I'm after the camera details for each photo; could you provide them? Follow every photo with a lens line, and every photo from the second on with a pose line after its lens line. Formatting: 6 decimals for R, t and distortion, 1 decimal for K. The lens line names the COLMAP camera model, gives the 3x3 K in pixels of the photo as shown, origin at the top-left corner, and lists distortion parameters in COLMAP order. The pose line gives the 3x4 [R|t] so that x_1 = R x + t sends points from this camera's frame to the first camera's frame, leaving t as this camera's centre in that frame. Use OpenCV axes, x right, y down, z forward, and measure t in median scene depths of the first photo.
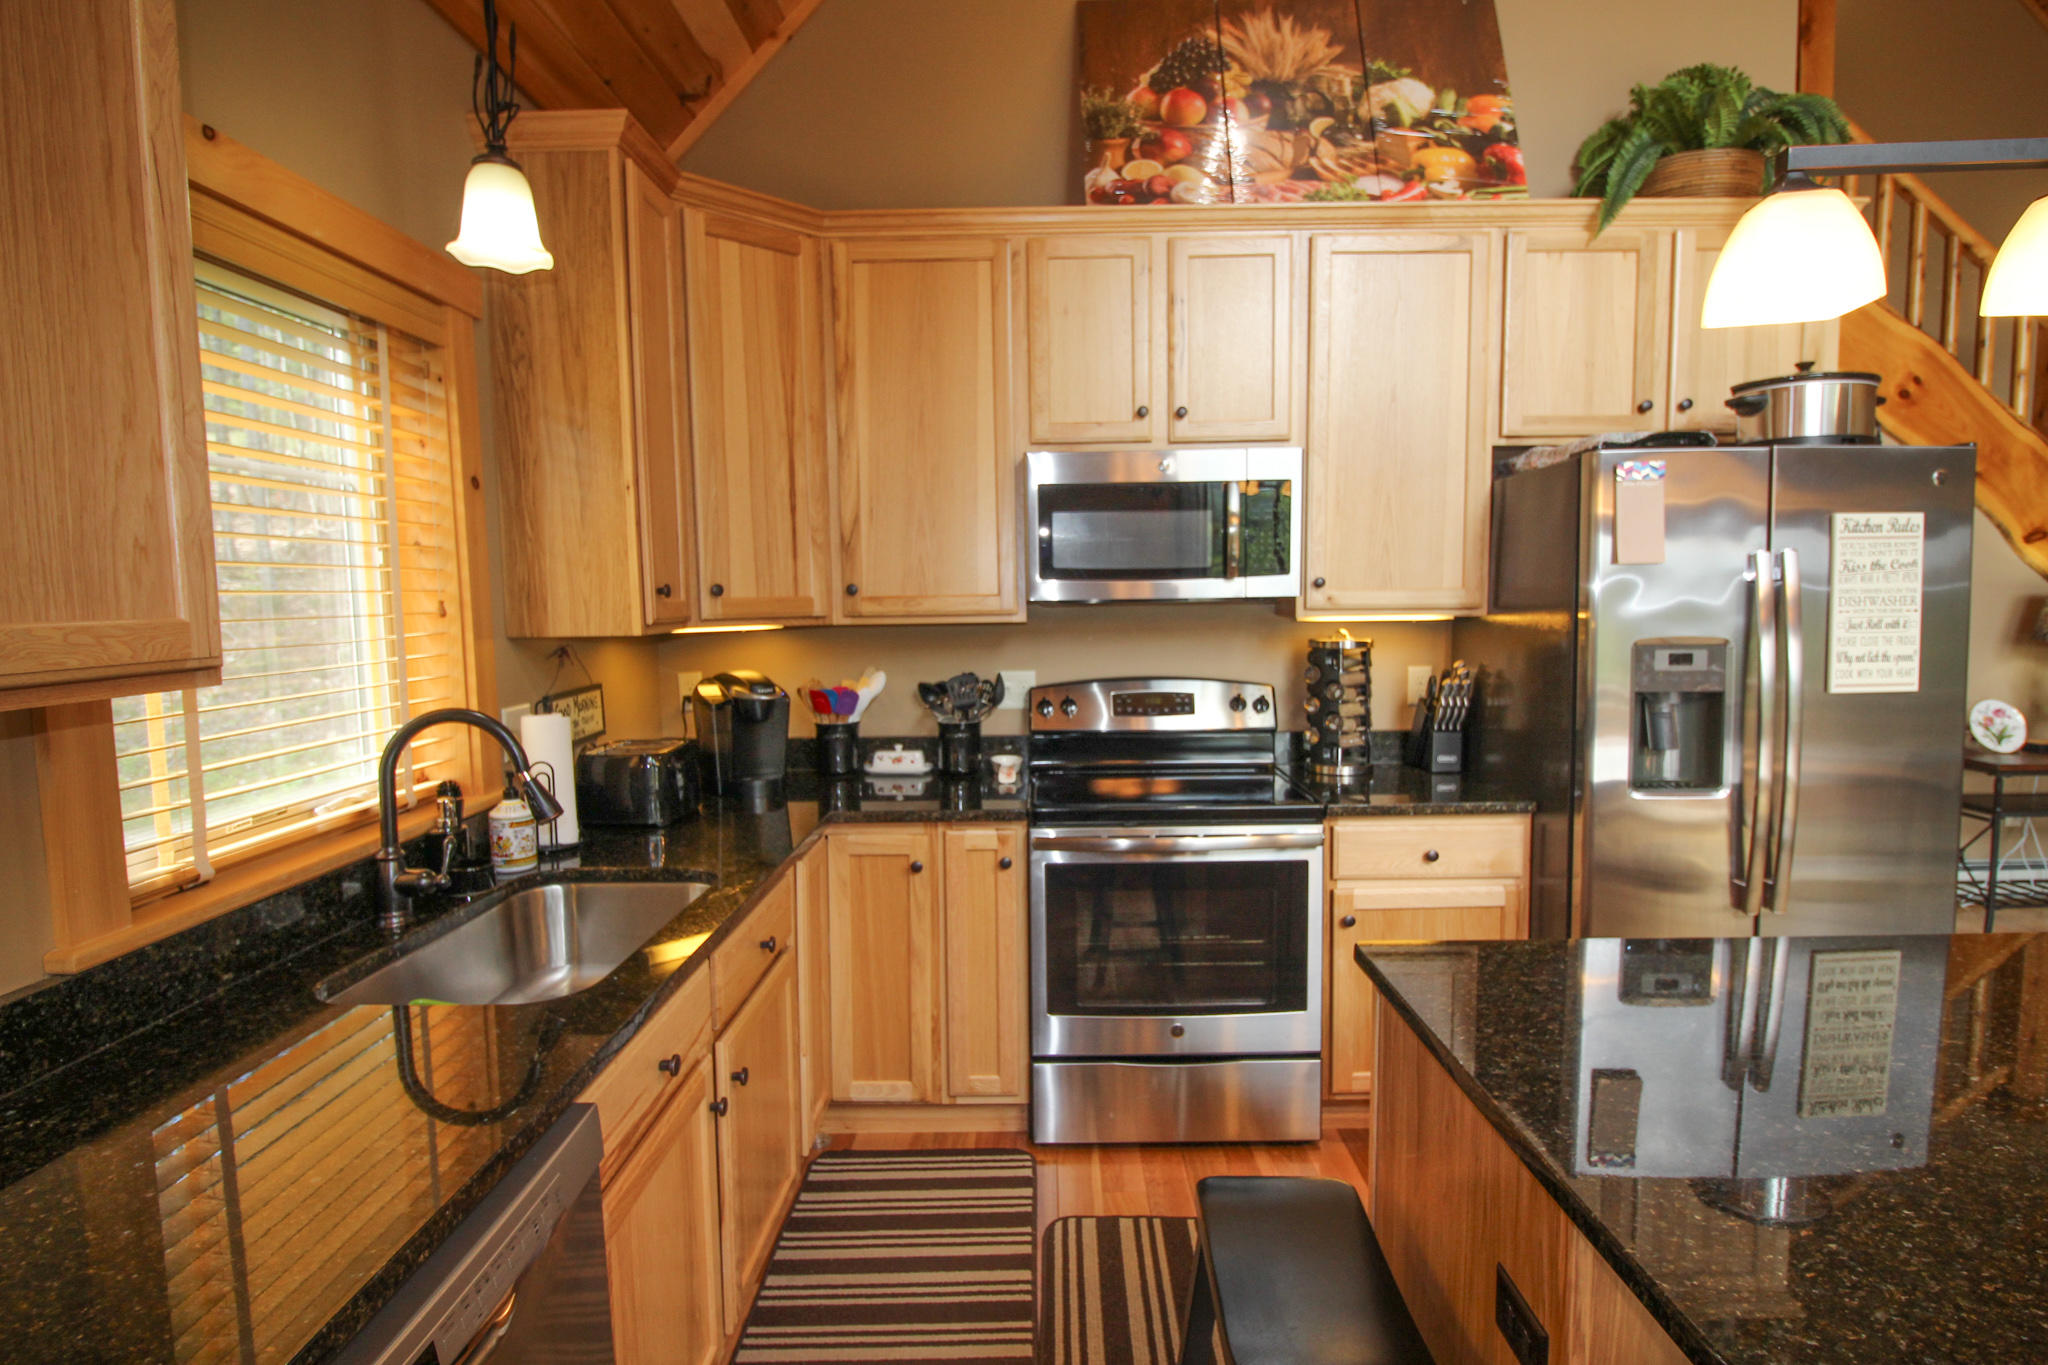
lens RADIAL K [[1044.3, 0, 1031.5], [0, 1044.3, 683.2], [0, 0, 1]] dist [-0.002740, -0.001505]
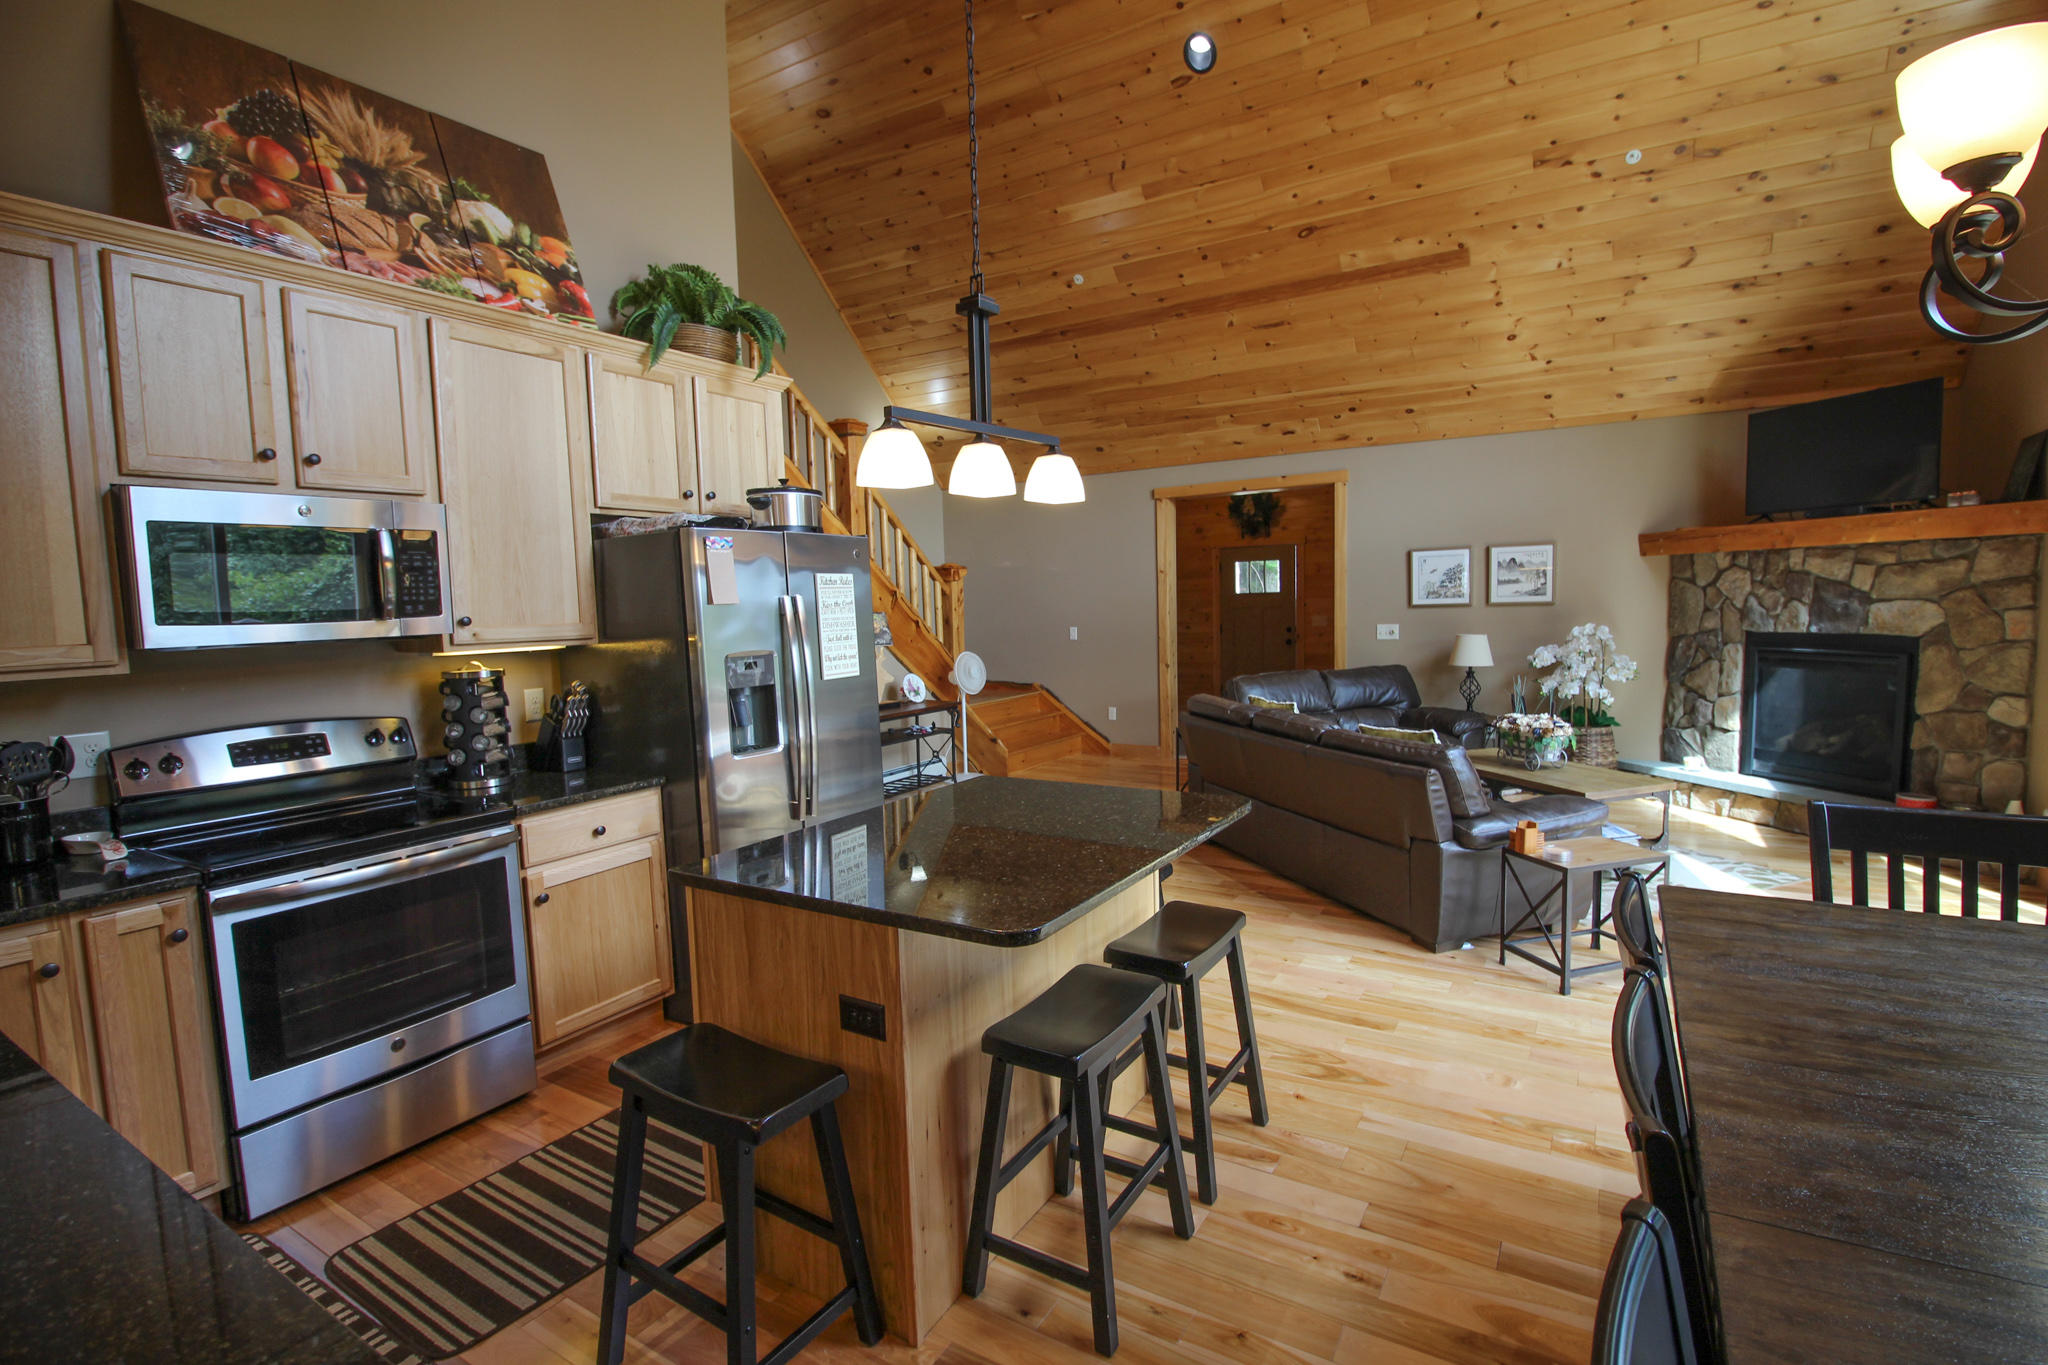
lens RADIAL K [[949.8, 0, 1027.3], [0, 949.8, 680.0], [0, 0, 1]] dist [-0.005727, -0.002505]
pose [[0.530164, -0.075446, 0.844532, -0.284504], [0.096705, 0.994914, 0.028172, -0.001996], [-0.842363, 0.066735, 0.534763, -0.075988]]
